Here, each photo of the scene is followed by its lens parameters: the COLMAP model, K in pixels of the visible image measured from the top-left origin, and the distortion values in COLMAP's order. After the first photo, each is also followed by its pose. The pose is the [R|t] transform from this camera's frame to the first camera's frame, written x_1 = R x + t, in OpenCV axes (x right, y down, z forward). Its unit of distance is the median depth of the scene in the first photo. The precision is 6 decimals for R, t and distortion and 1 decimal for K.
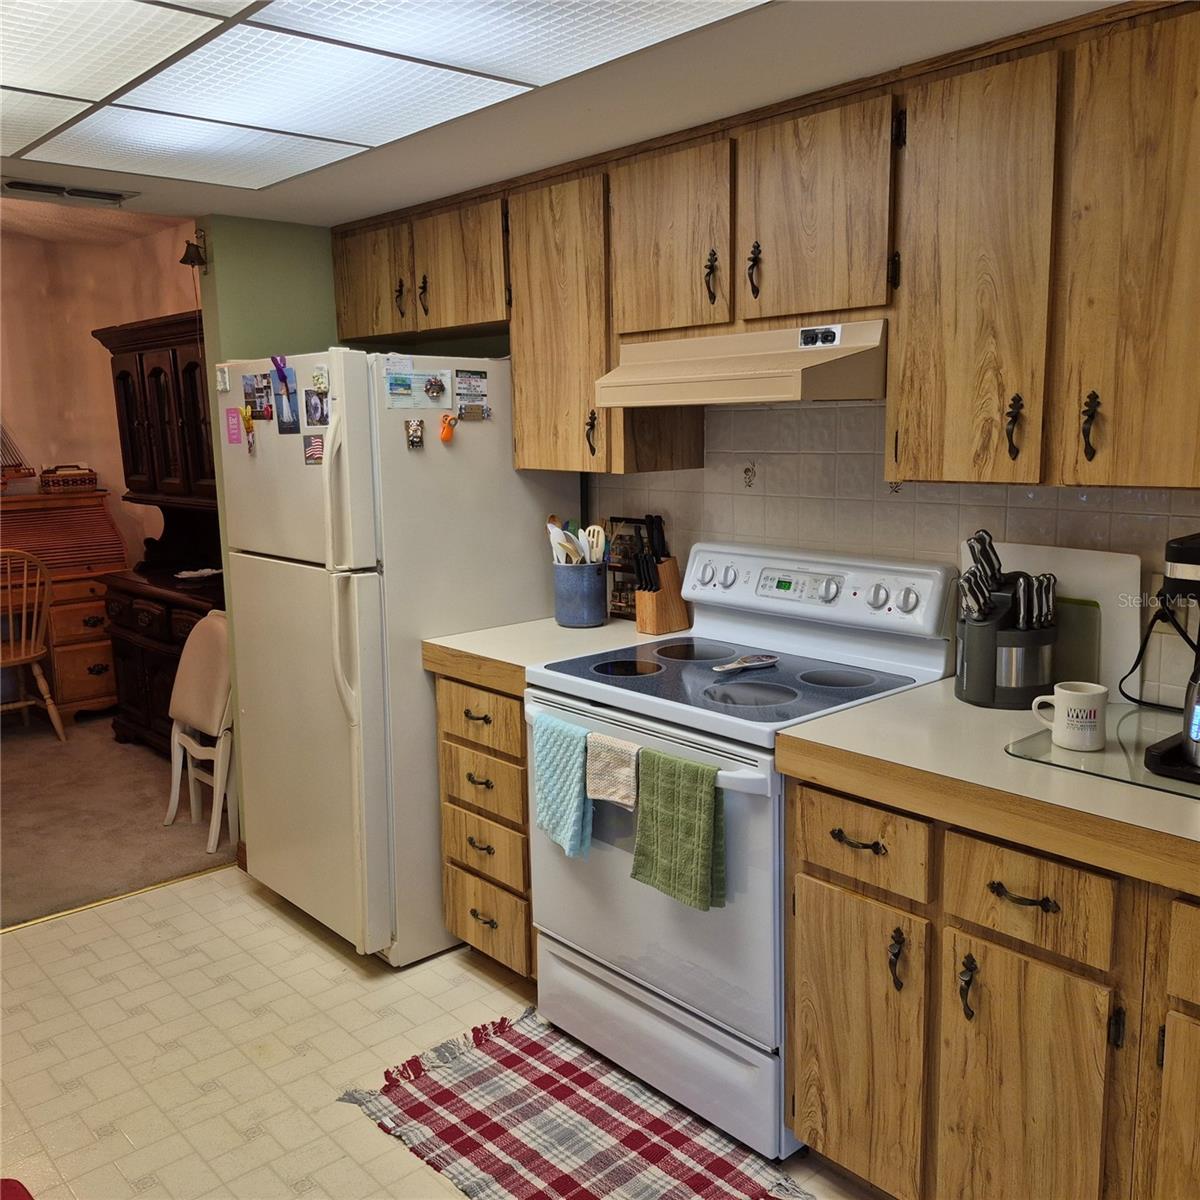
lens RADIAL K [[1087.9, 0, 602.6], [0, 1087.9, 592.8], [0, 0, 1]] dist [0.093097, -0.121538]
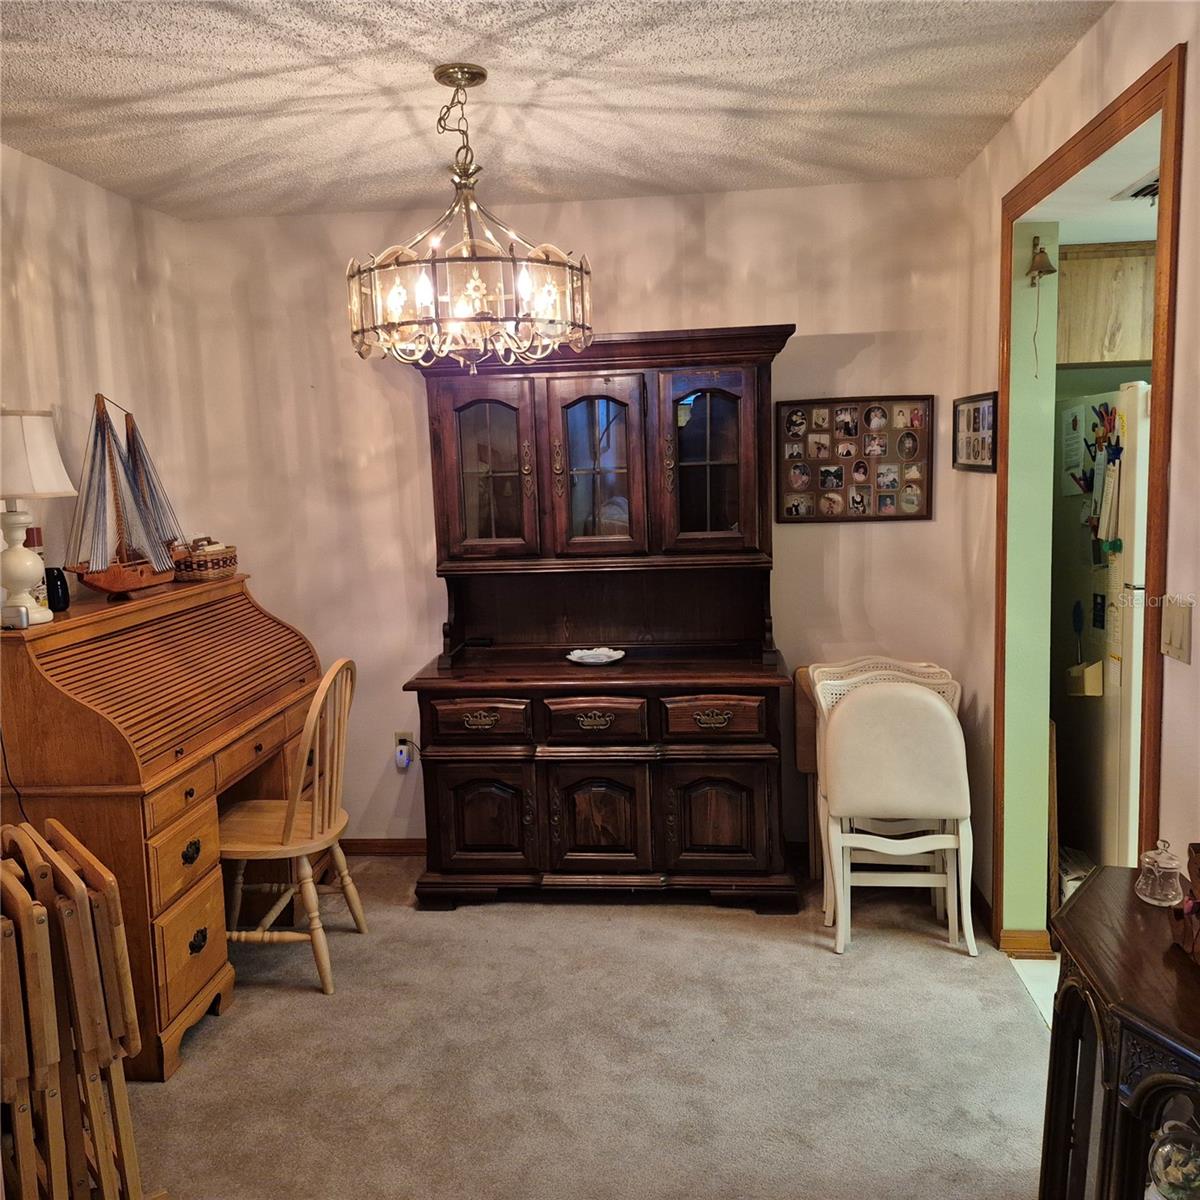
lens RADIAL K [[1087.9, 0, 602.6], [0, 1087.9, 592.8], [0, 0, 1]] dist [0.093097, -0.121538]
pose [[0.743915, -0.083520, 0.663034, -1.214196], [0.116929, 0.993122, -0.006092, -0.076996], [-0.657965, 0.082060, 0.748564, 0.575741]]
